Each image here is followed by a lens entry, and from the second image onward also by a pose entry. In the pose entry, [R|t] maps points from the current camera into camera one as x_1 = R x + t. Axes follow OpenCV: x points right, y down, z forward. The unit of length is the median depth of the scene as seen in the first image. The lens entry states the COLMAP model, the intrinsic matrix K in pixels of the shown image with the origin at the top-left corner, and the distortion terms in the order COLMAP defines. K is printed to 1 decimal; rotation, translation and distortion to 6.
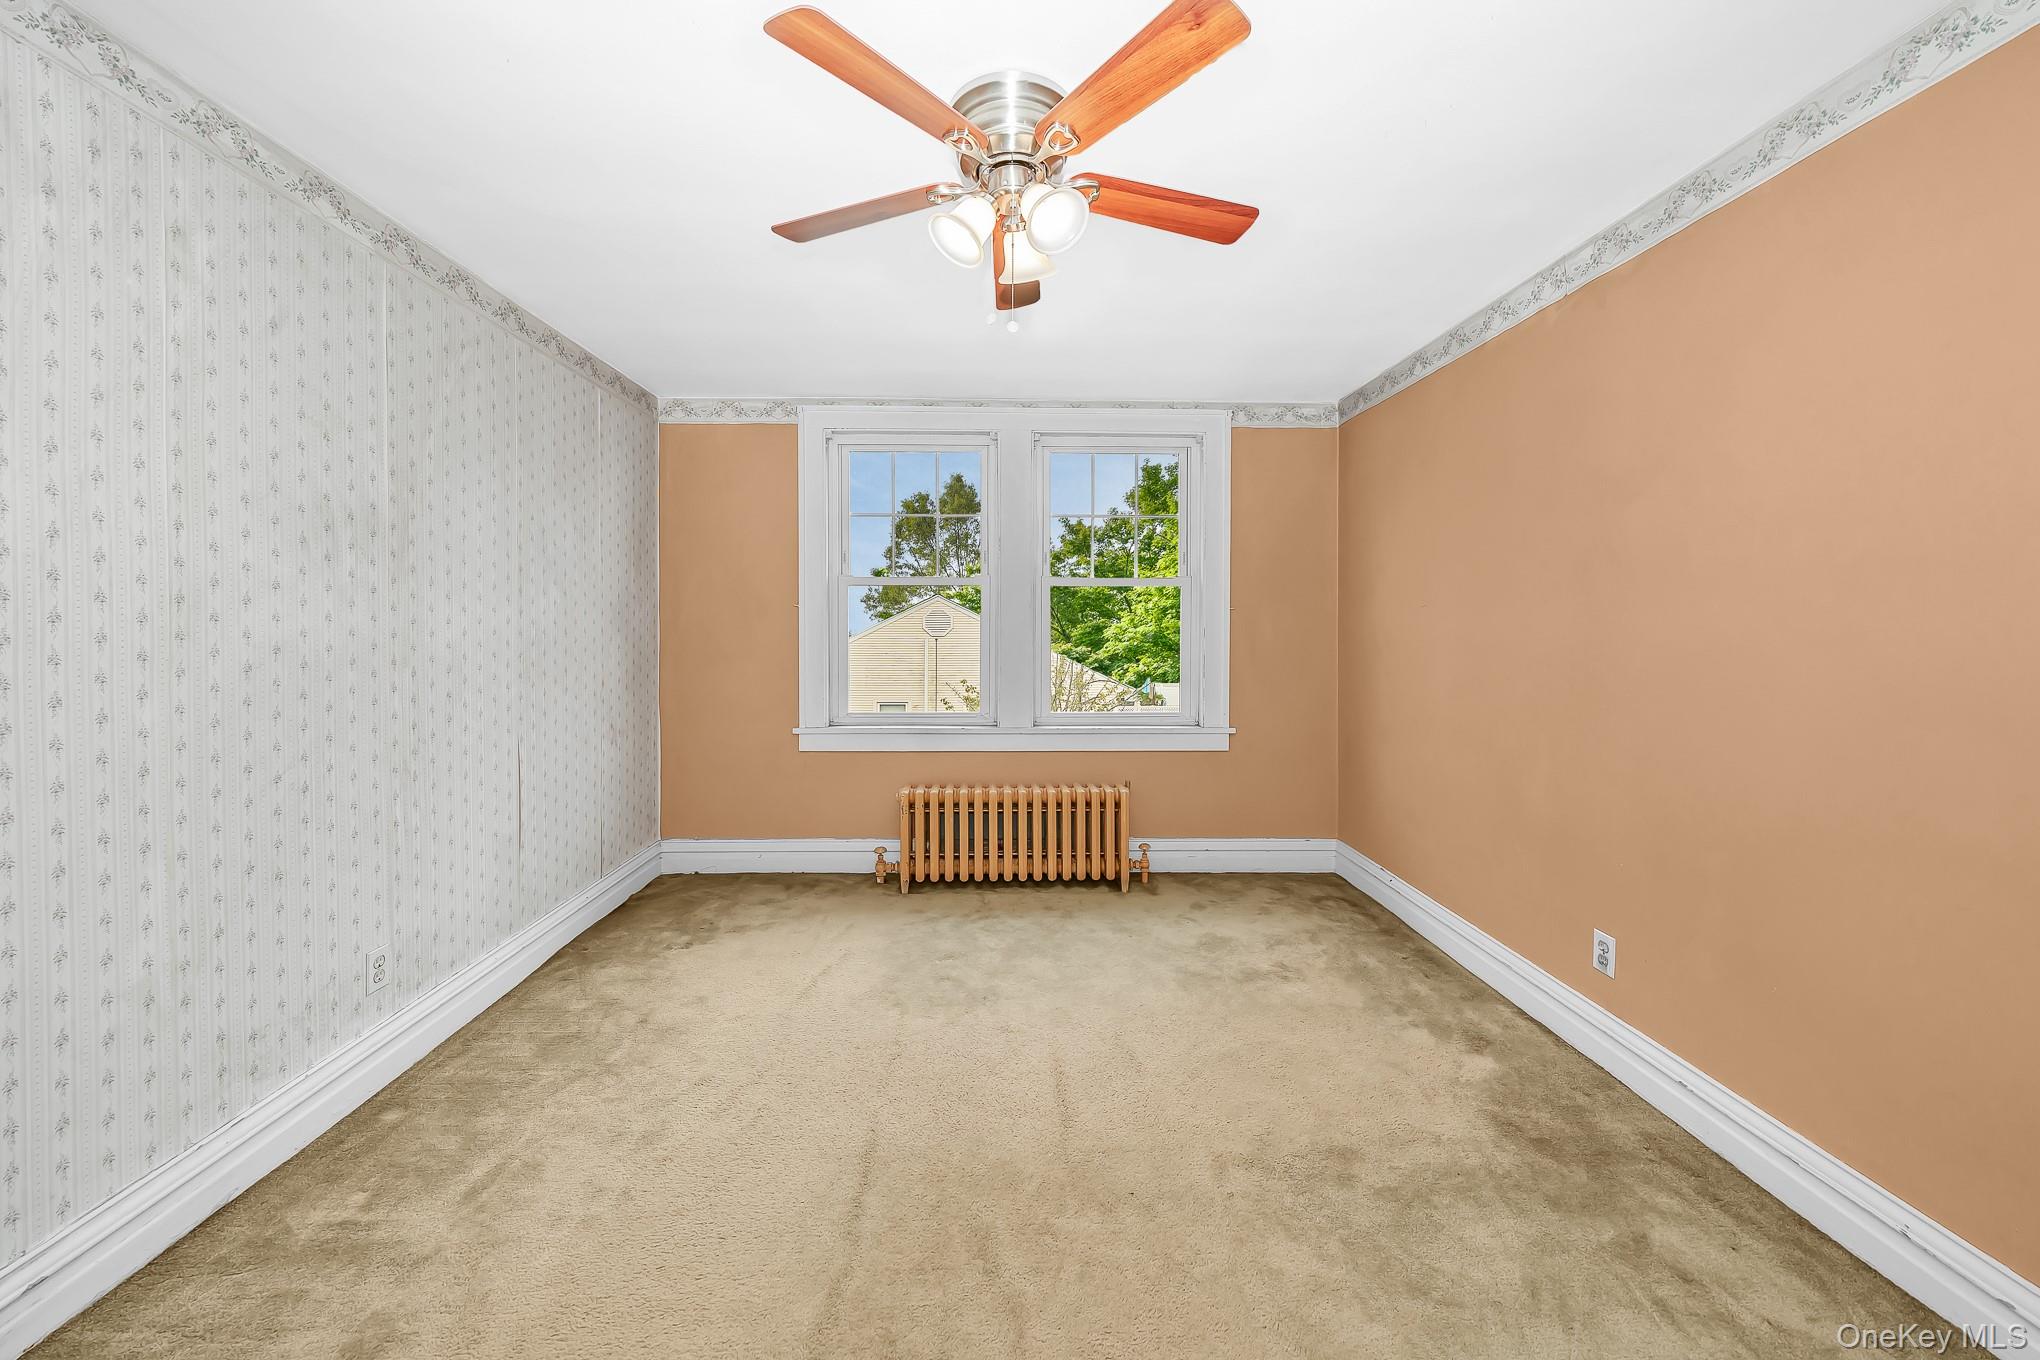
lens RADIAL K [[724.1, 0, 1019.9], [0, 724.1, 618.5], [0, 0, 1]] dist [-0.000892, -0.000268]
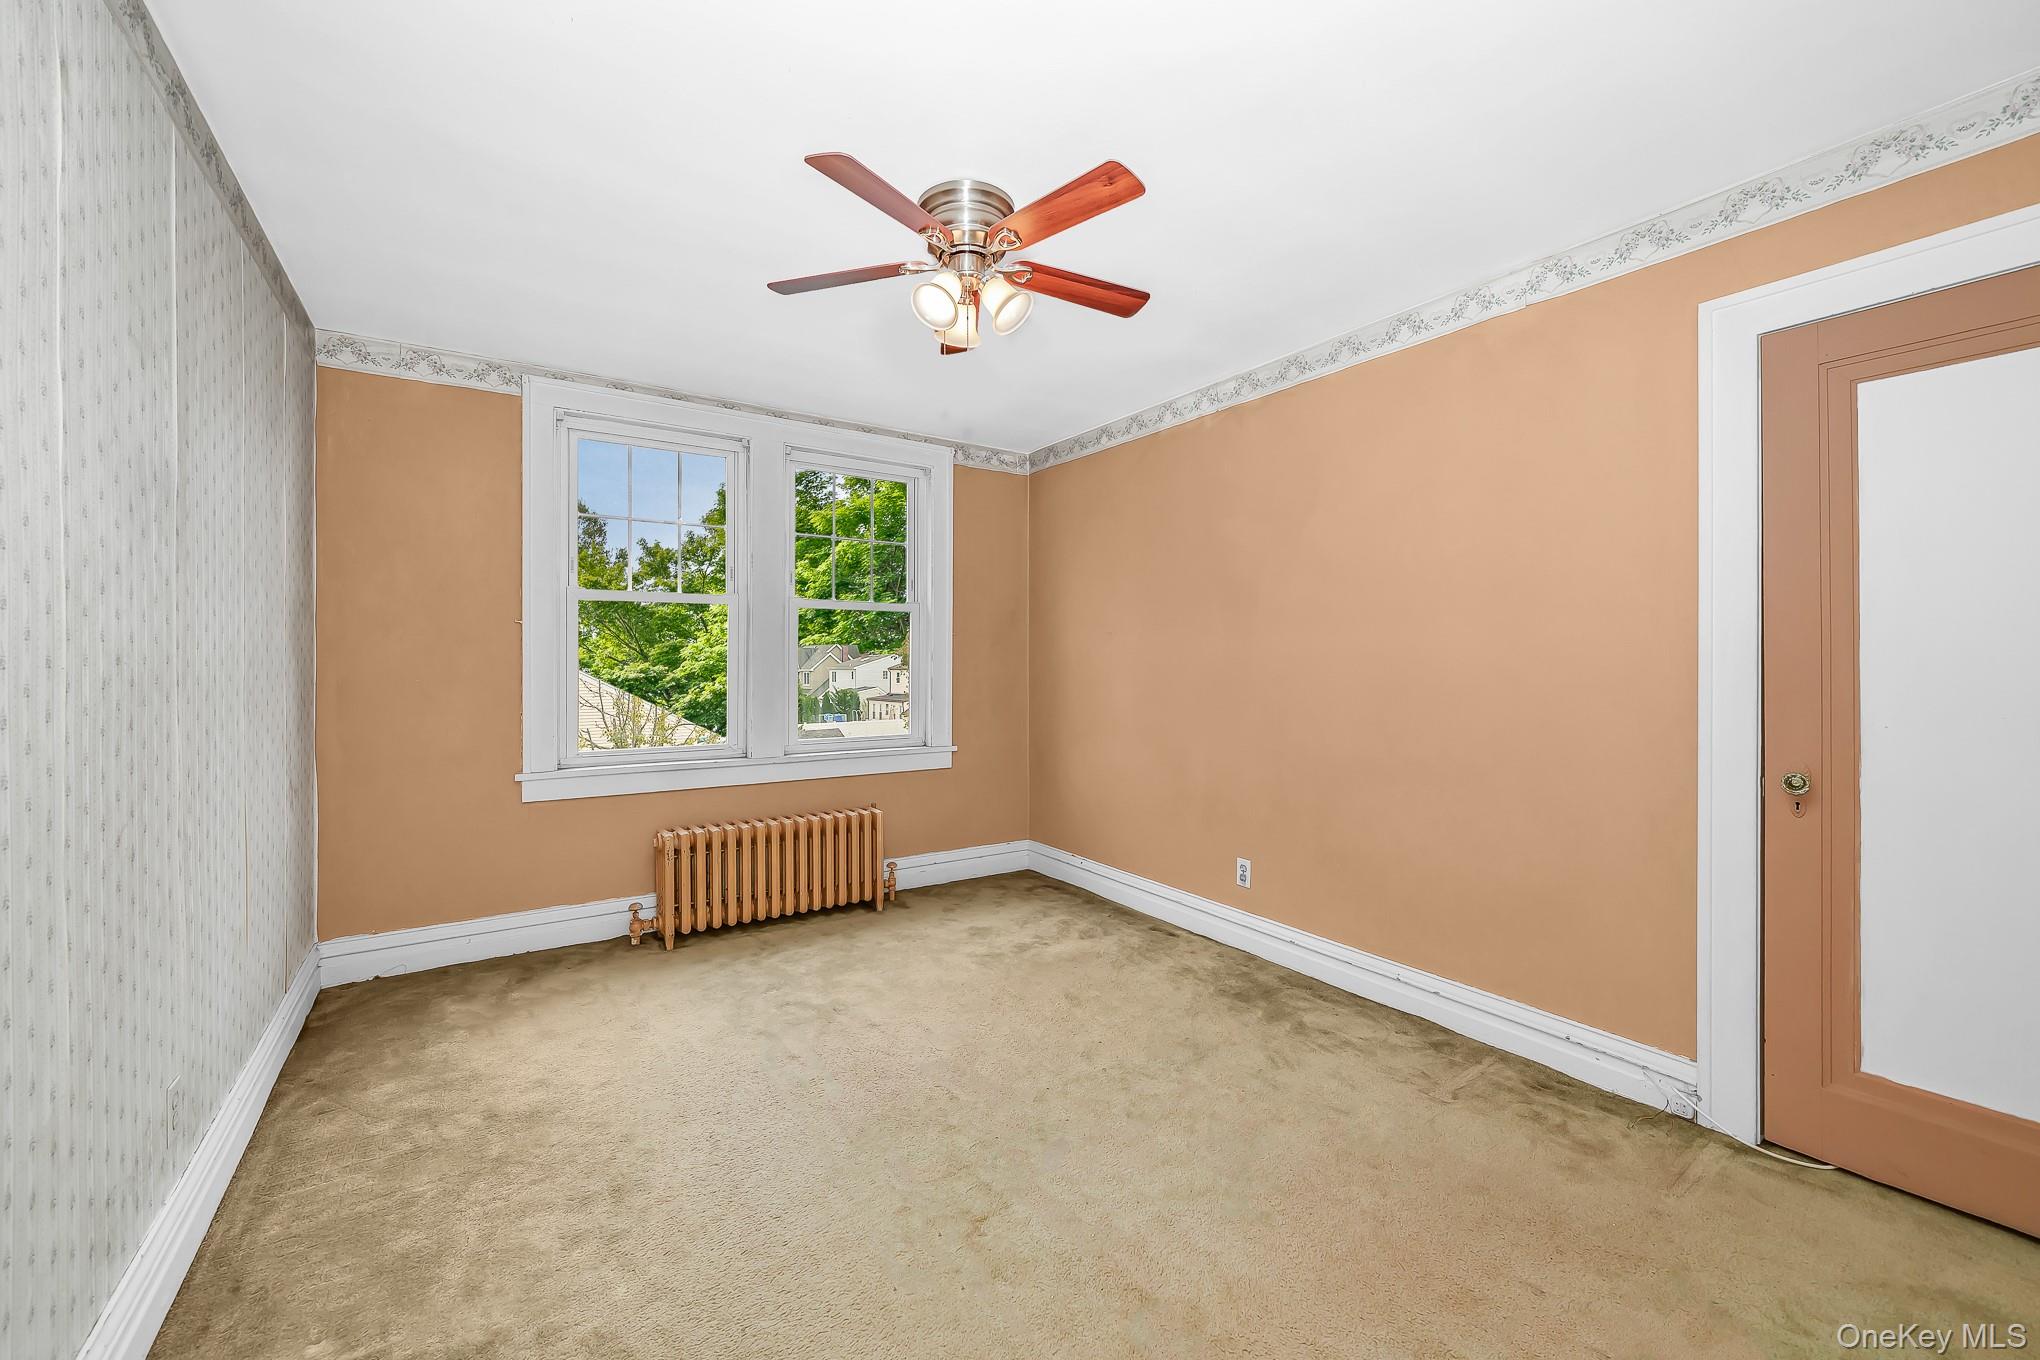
lens RADIAL K [[883.3, 0, 1018.4], [0, 883.3, 657.3], [0, 0, 1]] dist [0.001011, -0.000253]
pose [[0.808581, -0.001603, 0.588383, -0.447876], [0.002011, 0.999998, -0.000038, 0.023321], [-0.588381, 0.001214, 0.808583, -0.123395]]
